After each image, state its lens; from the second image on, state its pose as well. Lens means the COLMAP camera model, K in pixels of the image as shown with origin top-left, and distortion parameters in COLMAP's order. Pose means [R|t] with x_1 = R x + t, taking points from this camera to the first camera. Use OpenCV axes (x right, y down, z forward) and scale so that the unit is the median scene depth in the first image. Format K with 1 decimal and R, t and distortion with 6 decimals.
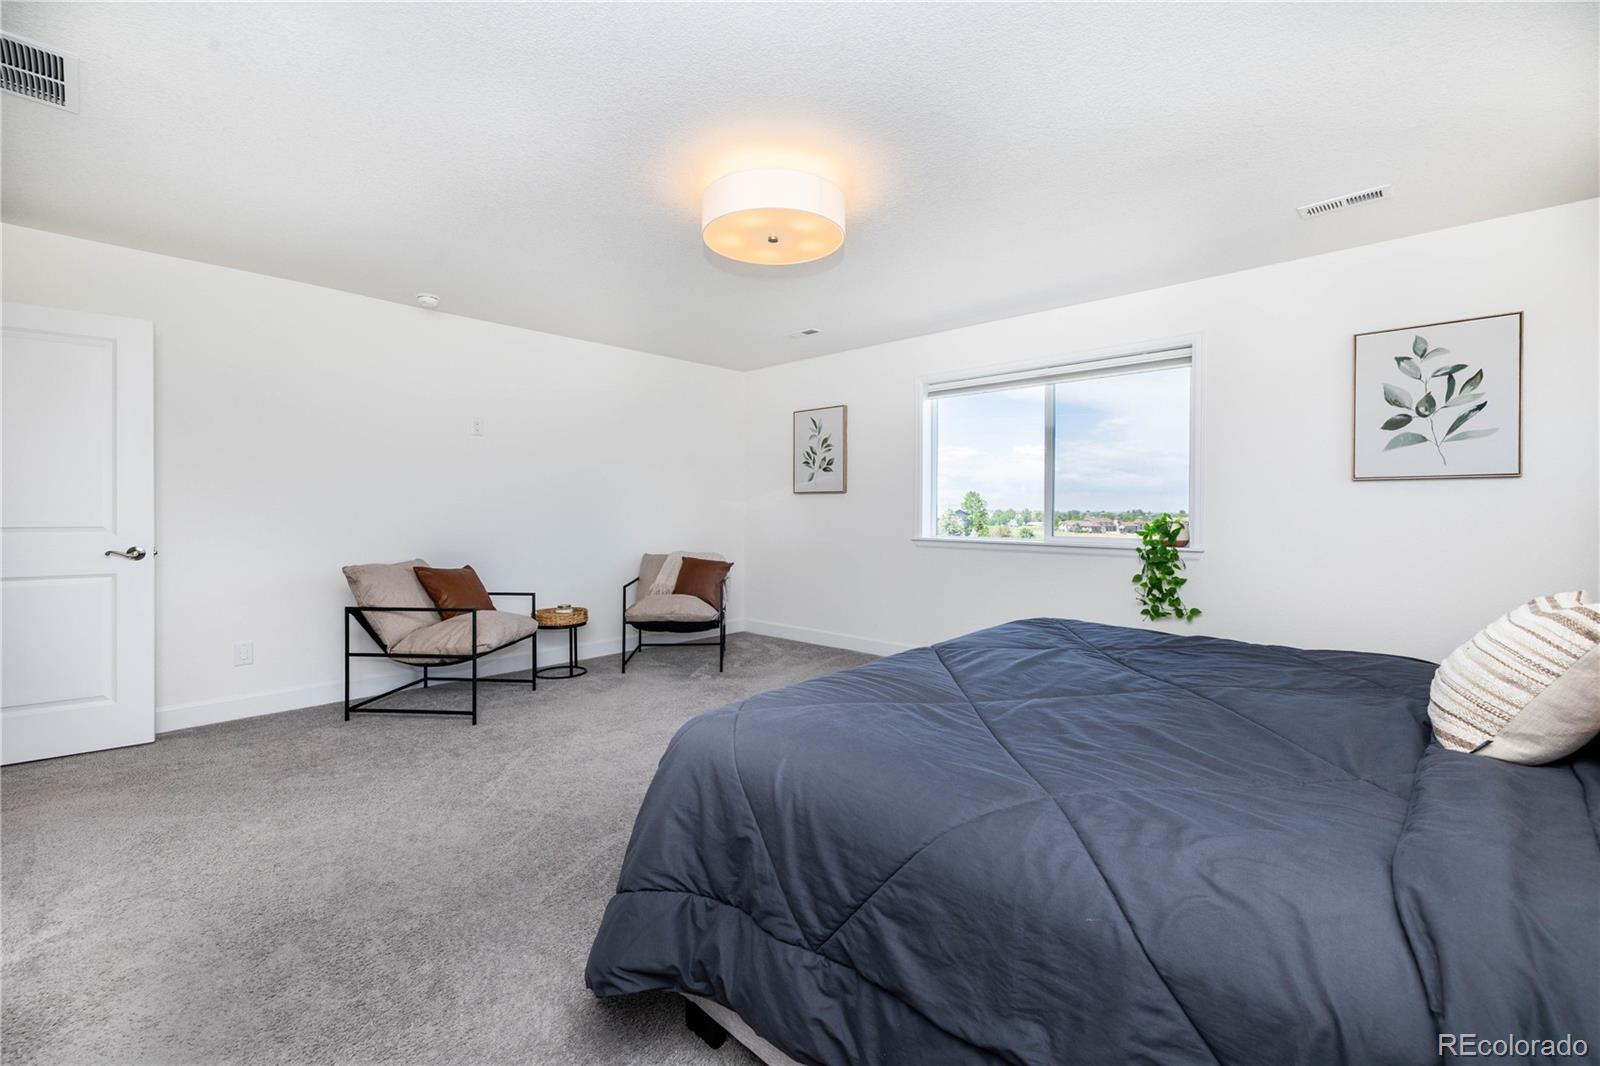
lens RADIAL K [[668.7, 0, 806.5], [0, 668.7, 517.7], [0, 0, 1]] dist [-0.001882, -0.000417]
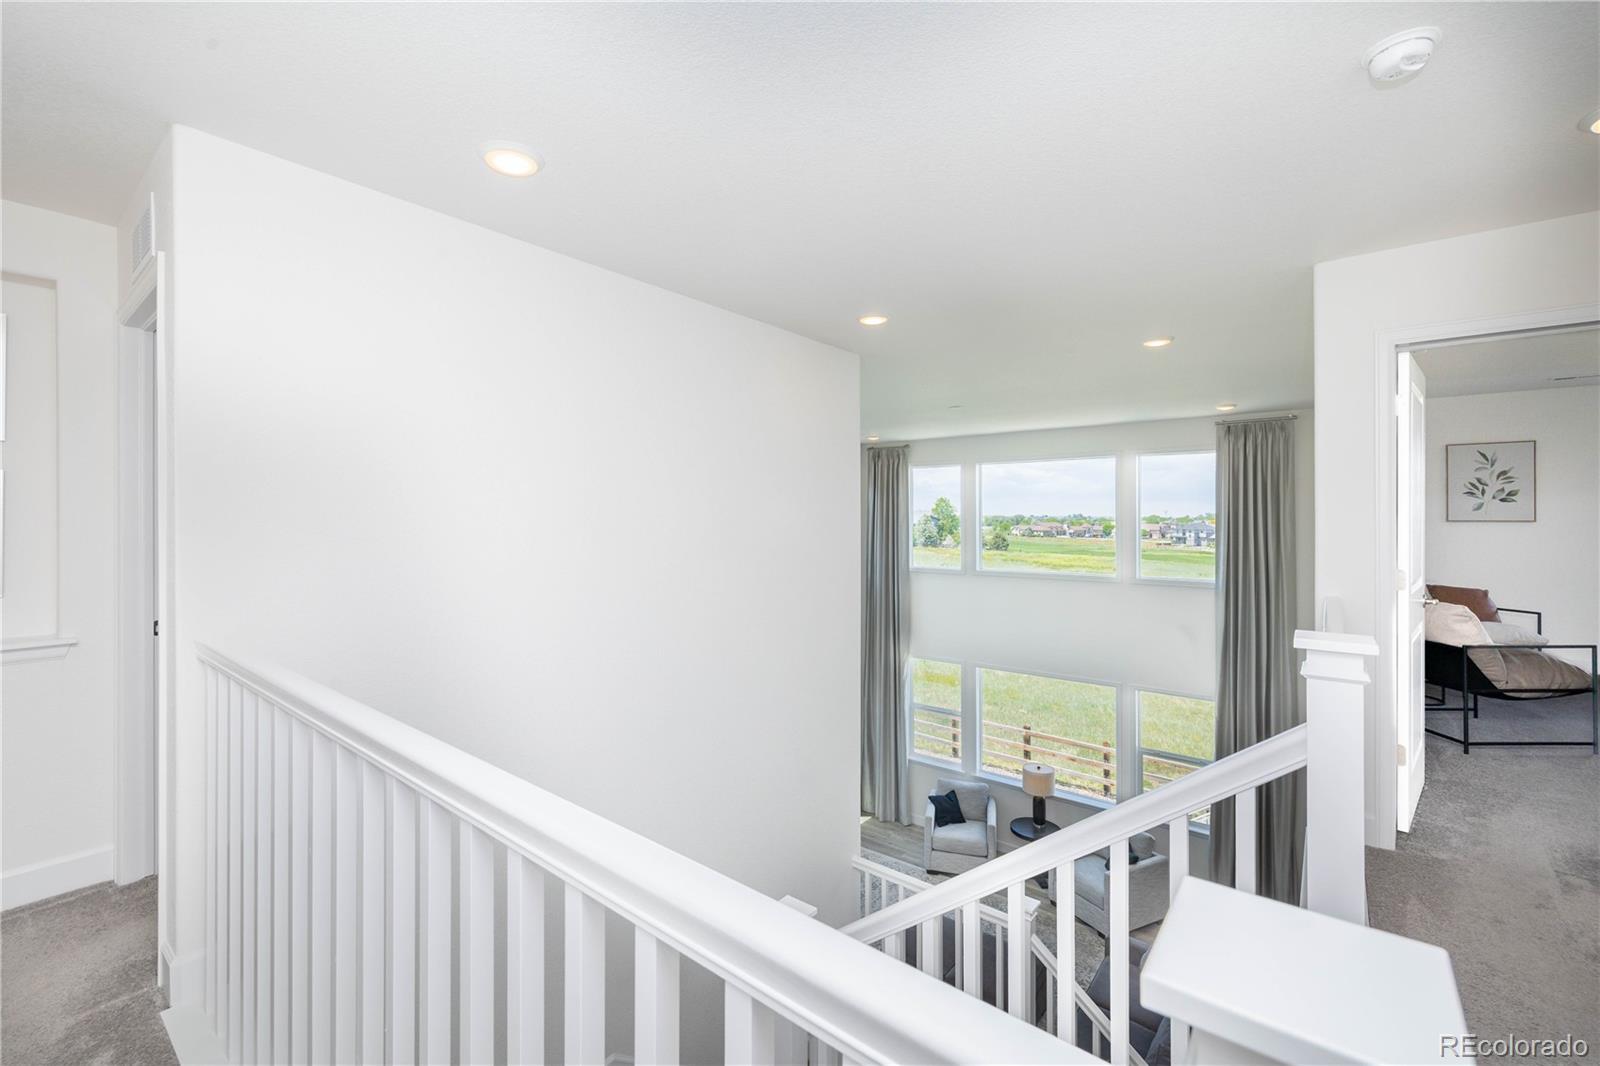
lens RADIAL K [[668.7, 0, 807.0], [0, 668.7, 519.7], [0, 0, 1]] dist [-0.001882, -0.000417]
pose [[0.996902, -0.003007, 0.078593, -1.141294], [0.003357, 0.999985, -0.004321, -0.038897], [-0.078579, 0.004572, 0.996897, 0.026296]]
